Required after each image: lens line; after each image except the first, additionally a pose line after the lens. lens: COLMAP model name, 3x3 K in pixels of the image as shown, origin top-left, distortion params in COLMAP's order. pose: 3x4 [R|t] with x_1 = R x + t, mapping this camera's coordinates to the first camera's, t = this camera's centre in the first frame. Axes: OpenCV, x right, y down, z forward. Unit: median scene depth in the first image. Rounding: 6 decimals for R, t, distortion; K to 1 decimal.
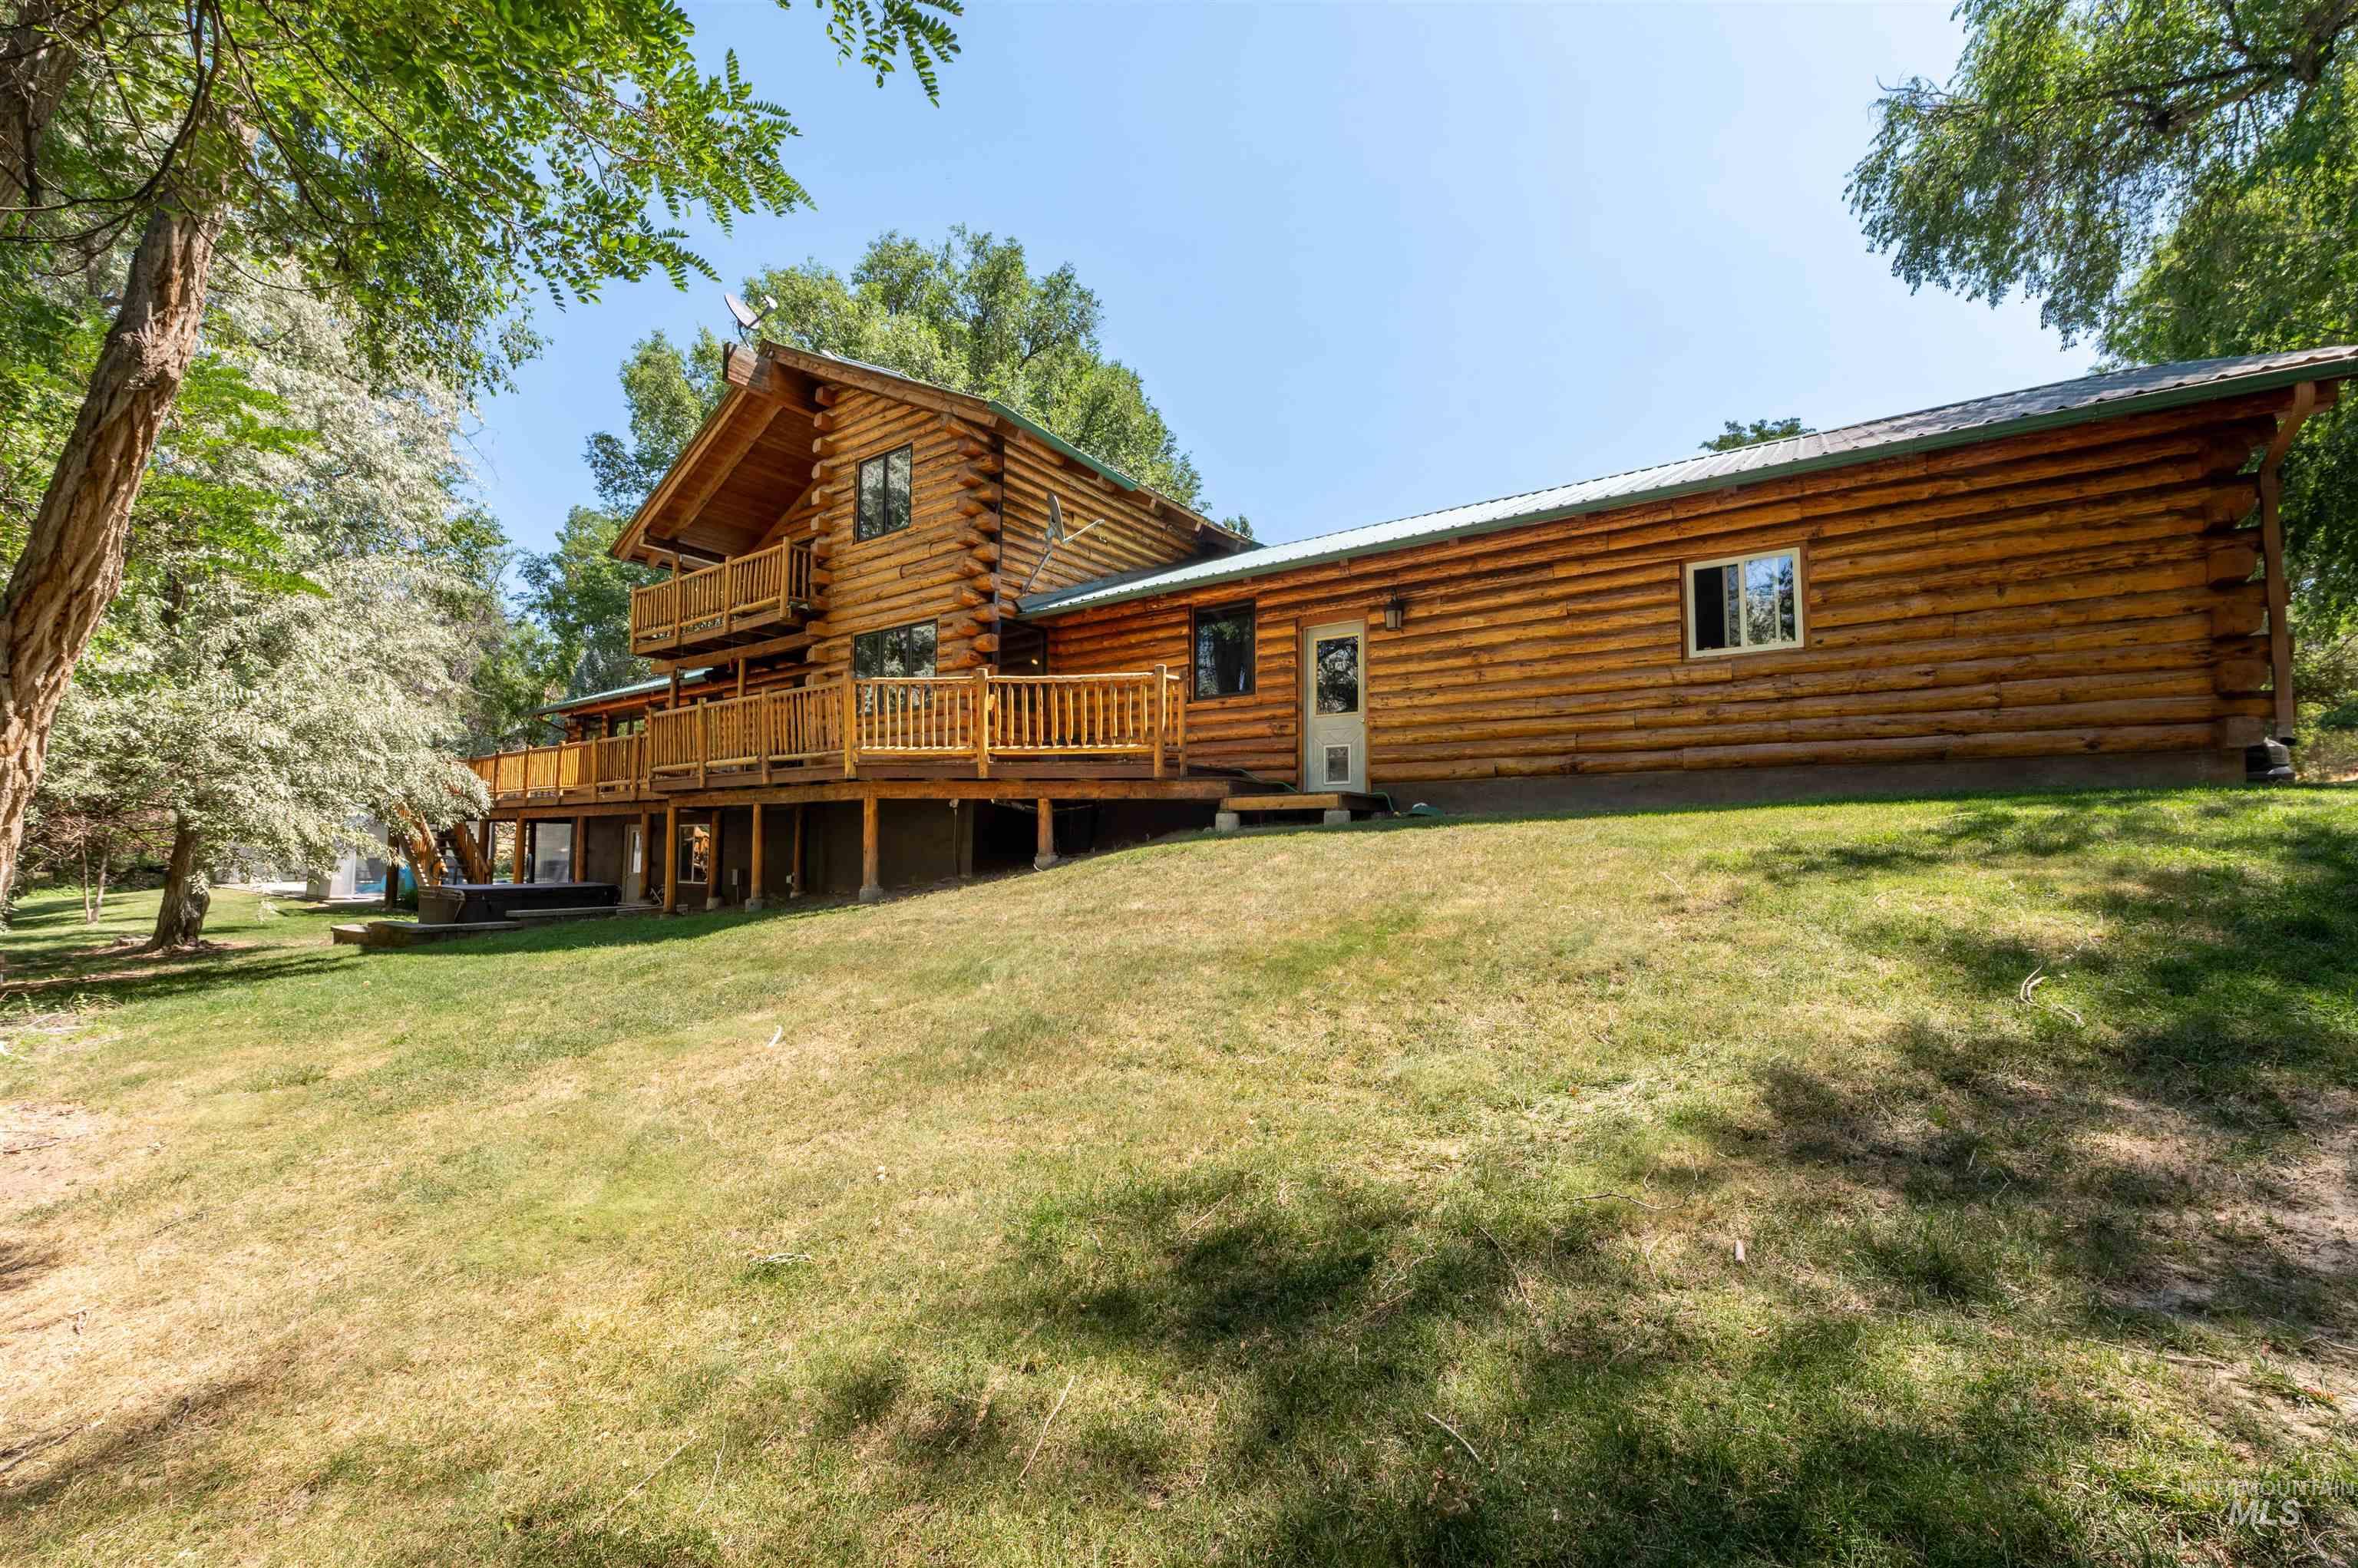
lens RADIAL K [[925.0, 0, 1179.0], [0, 925.0, 784.0], [0, 0, 1]] dist [0.000750, 0.000068]
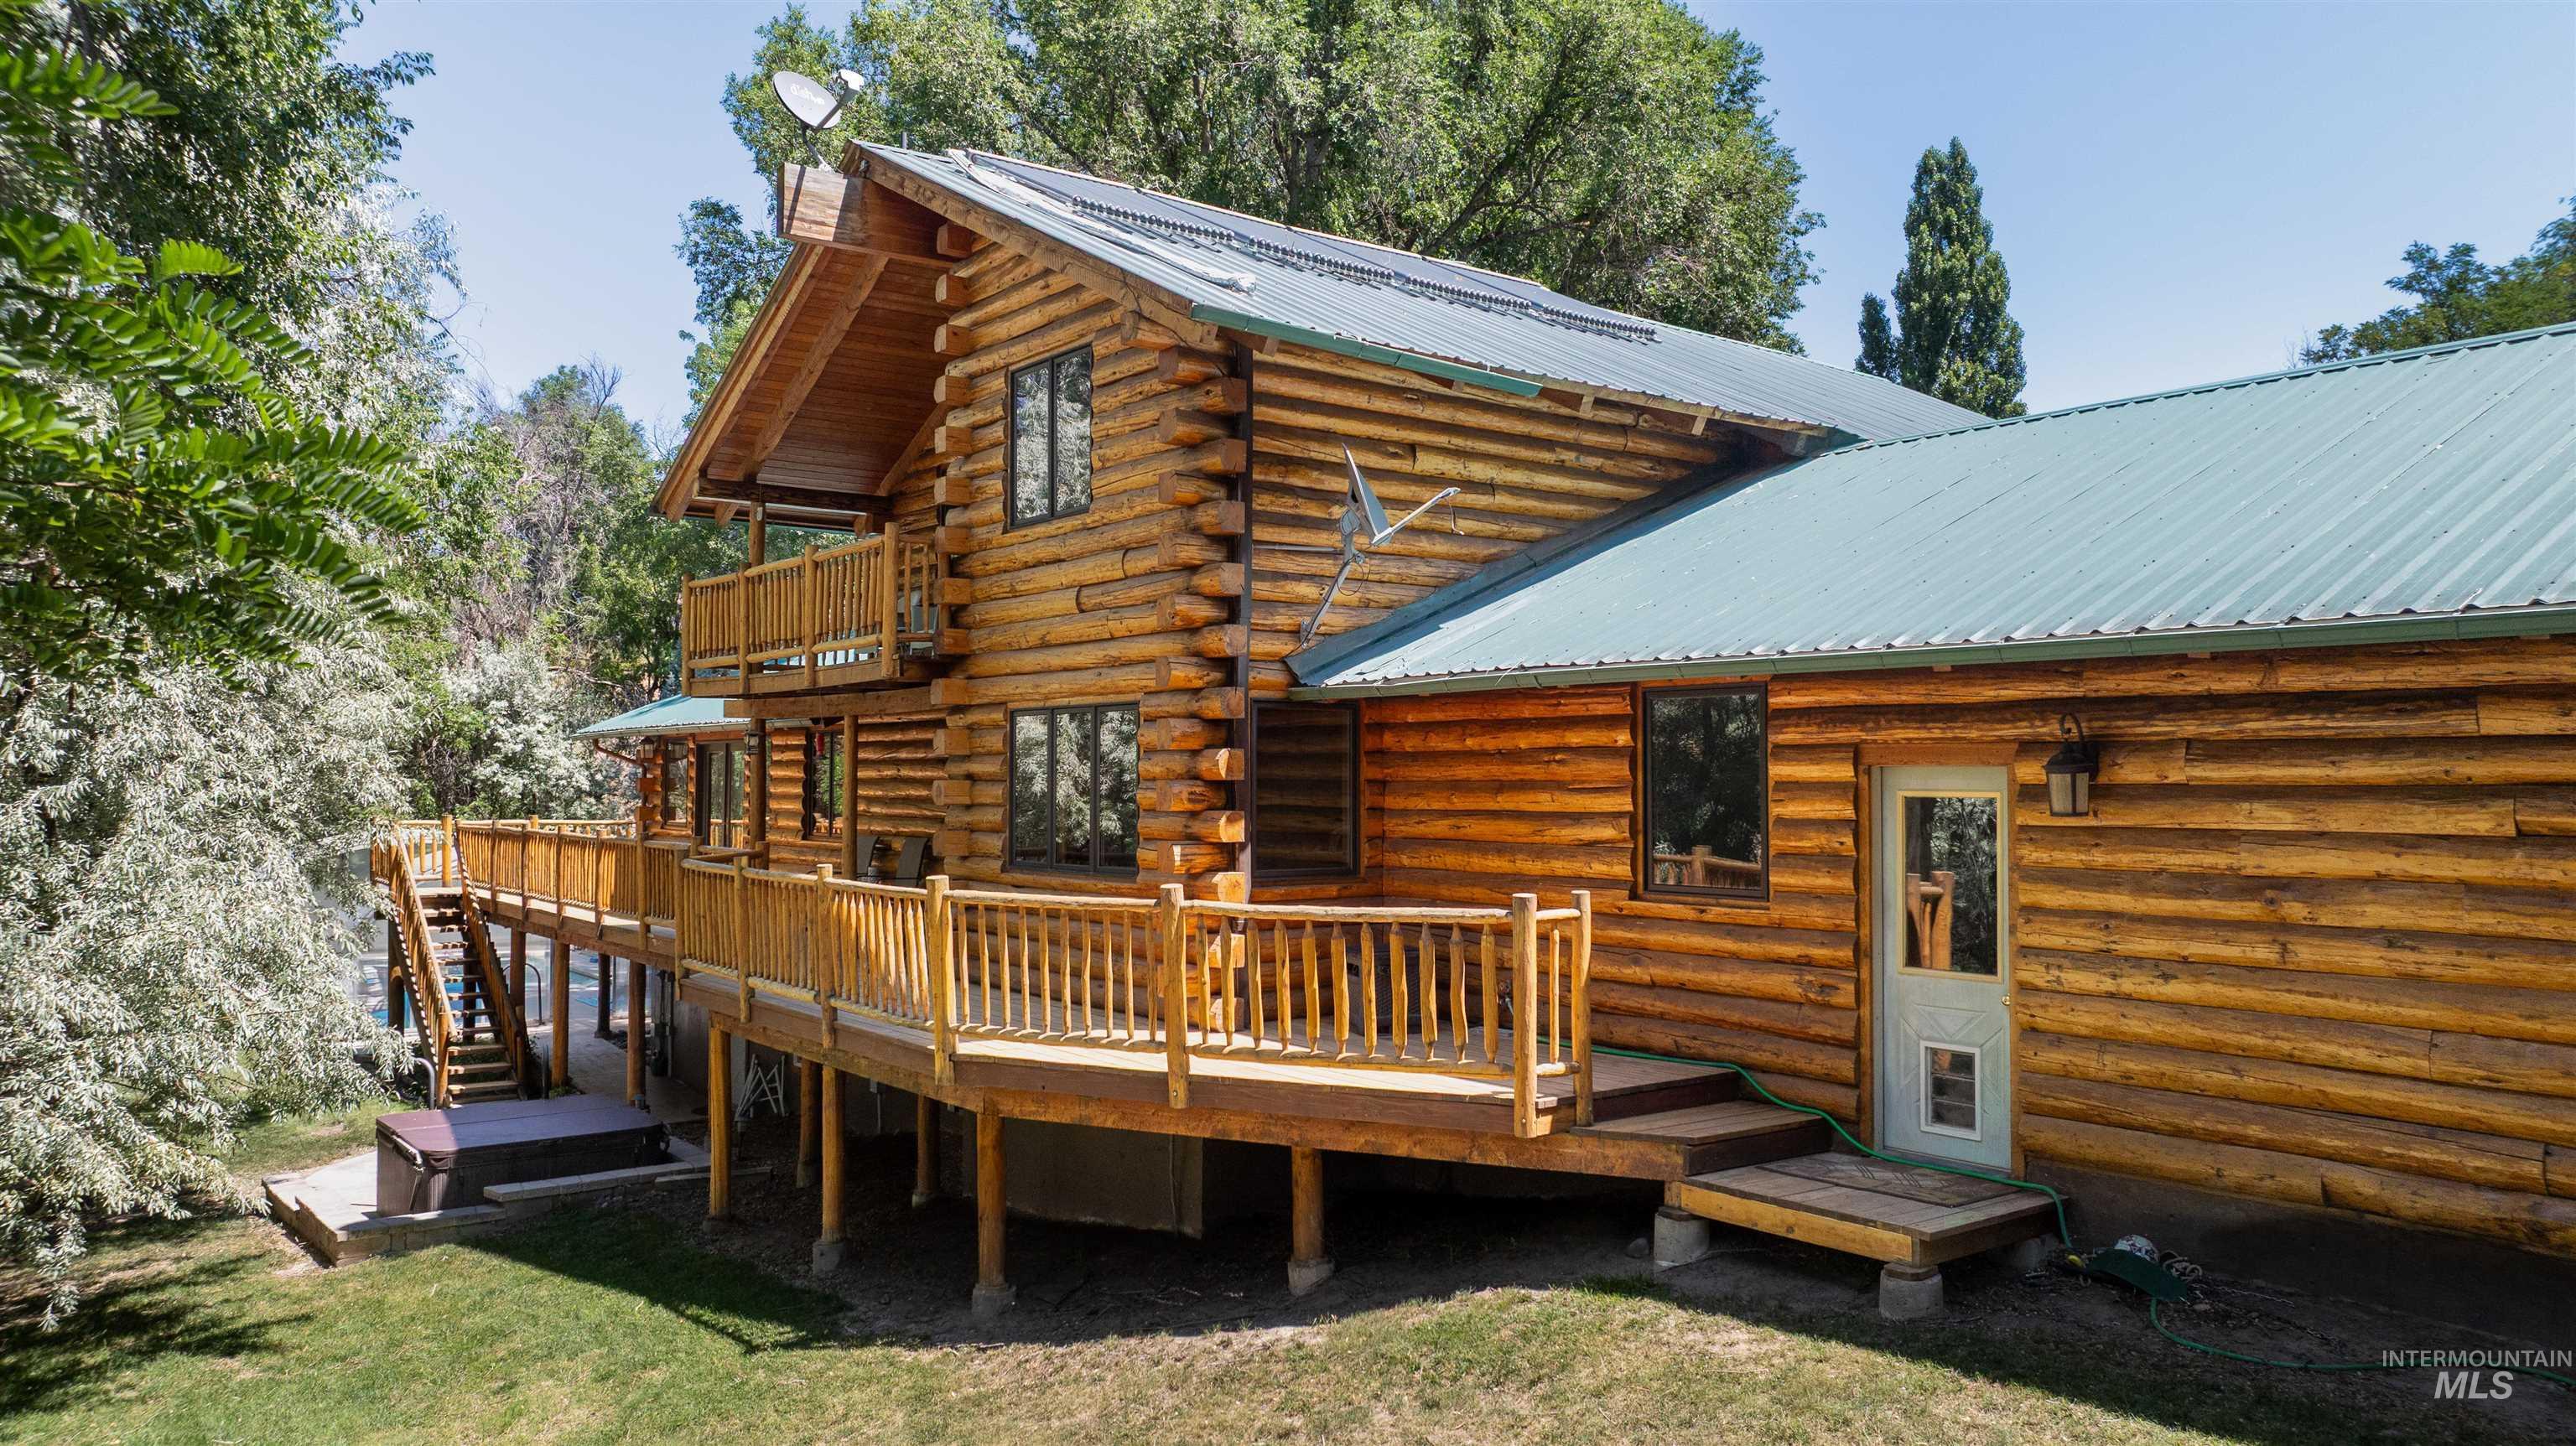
lens RADIAL K [[1801.8, 0, 1288.0], [0, 1801.8, 723.0], [0, 0, 1]] dist [-0.005329, -0.001118]
pose [[0.955002, -0.016470, -0.296143, 0.120719], [0.025711, 0.999296, 0.027337, -0.215419], [0.295484, -0.033721, 0.954752, 0.094619]]
